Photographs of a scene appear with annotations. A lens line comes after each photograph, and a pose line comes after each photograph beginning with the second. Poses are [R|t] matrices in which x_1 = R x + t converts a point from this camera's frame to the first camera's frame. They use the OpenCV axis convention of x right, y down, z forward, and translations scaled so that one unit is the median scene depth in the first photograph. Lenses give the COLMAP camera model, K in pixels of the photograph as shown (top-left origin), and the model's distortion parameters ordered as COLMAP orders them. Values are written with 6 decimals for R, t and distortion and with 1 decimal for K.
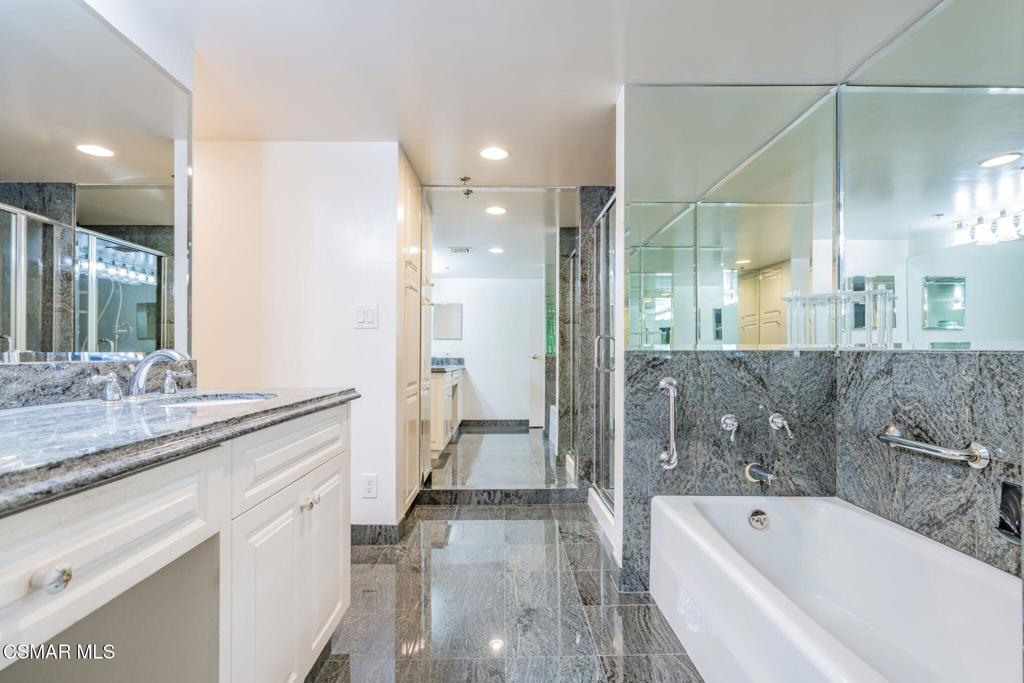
lens RADIAL K [[472.7, 0, 510.6], [0, 472.7, 350.7], [0, 0, 1]] dist [-0.000470, -0.000035]
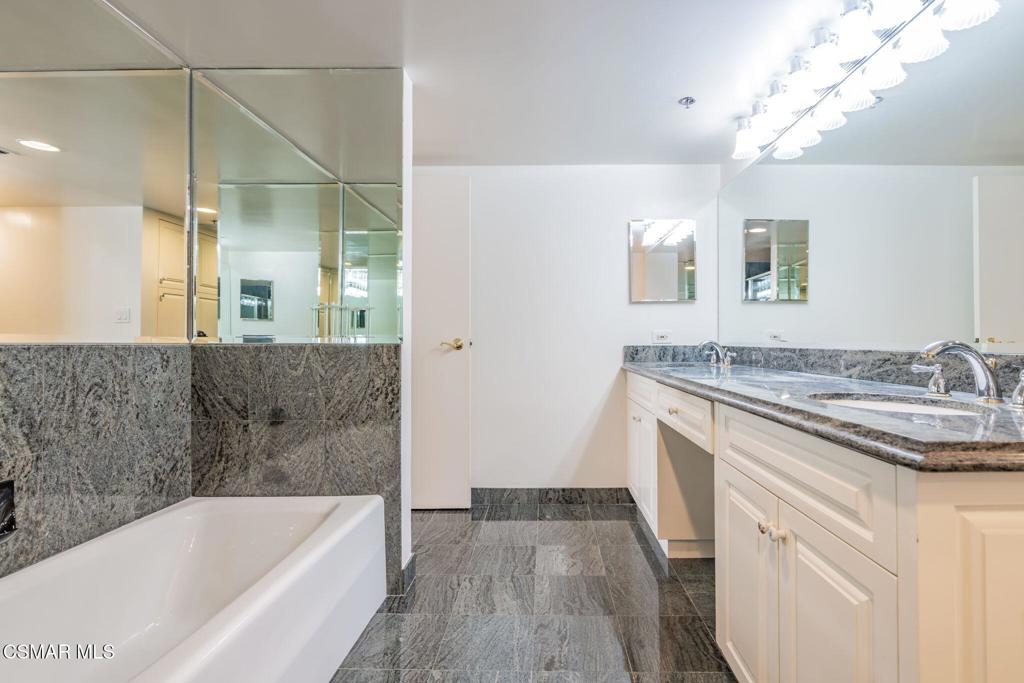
lens RADIAL K [[473.2, 0, 539.1], [0, 473.2, 335.4], [0, 0, 1]] dist [-0.000177, 0.000408]
pose [[-0.999717, 0.002917, 0.023608, -0.025669], [0.002542, 0.999870, -0.015928, 0.000376], [-0.023651, -0.015863, -0.999594, 0.944229]]
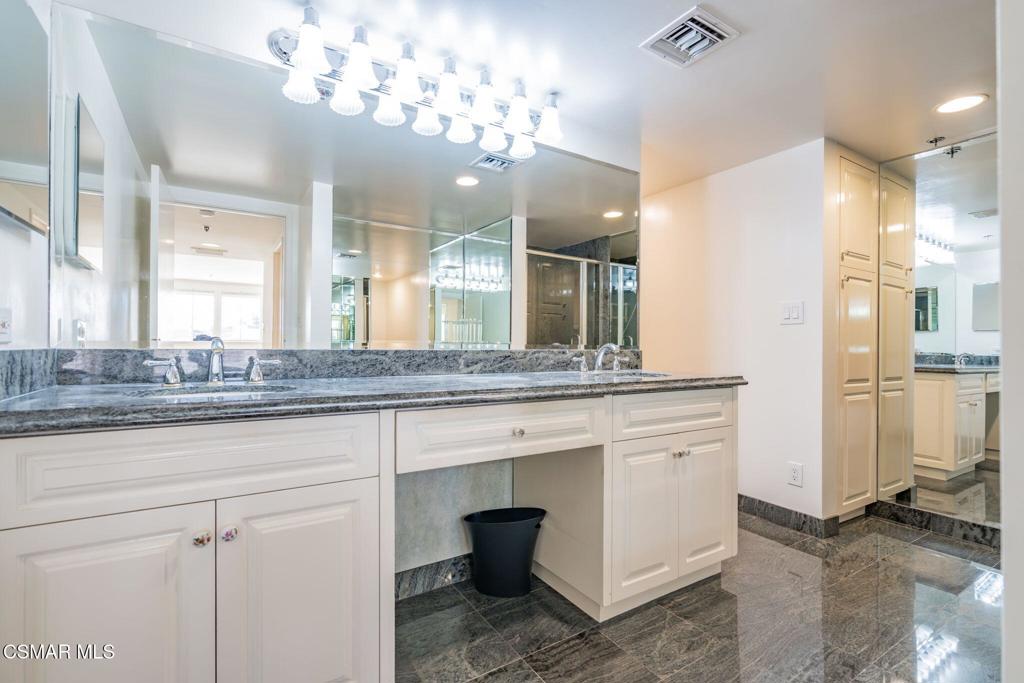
lens RADIAL K [[469.8, 0, 512.5], [0, 469.8, 347.4], [0, 0, 1]] dist [-0.000533, -0.000019]
pose [[0.524226, 0.010493, -0.851514, 0.258456], [-0.006128, 0.999945, 0.008549, -0.000519], [0.851557, 0.000737, 0.524261, -0.082022]]
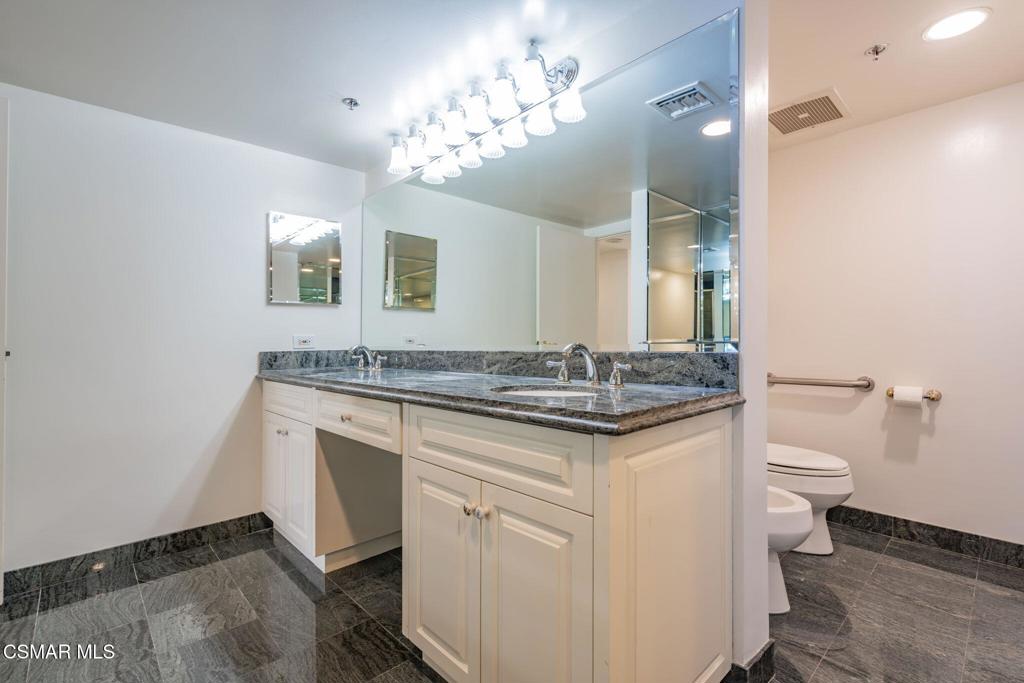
lens RADIAL K [[467.4, 0, 513.5], [0, 467.4, 339.1], [0, 0, 1]] dist [-0.000019, 0.000483]
pose [[-0.741268, 0.004377, -0.671195, 0.067957], [0.015365, 0.999827, -0.010449, -0.000855], [0.671034, -0.018058, -0.741207, 0.896384]]
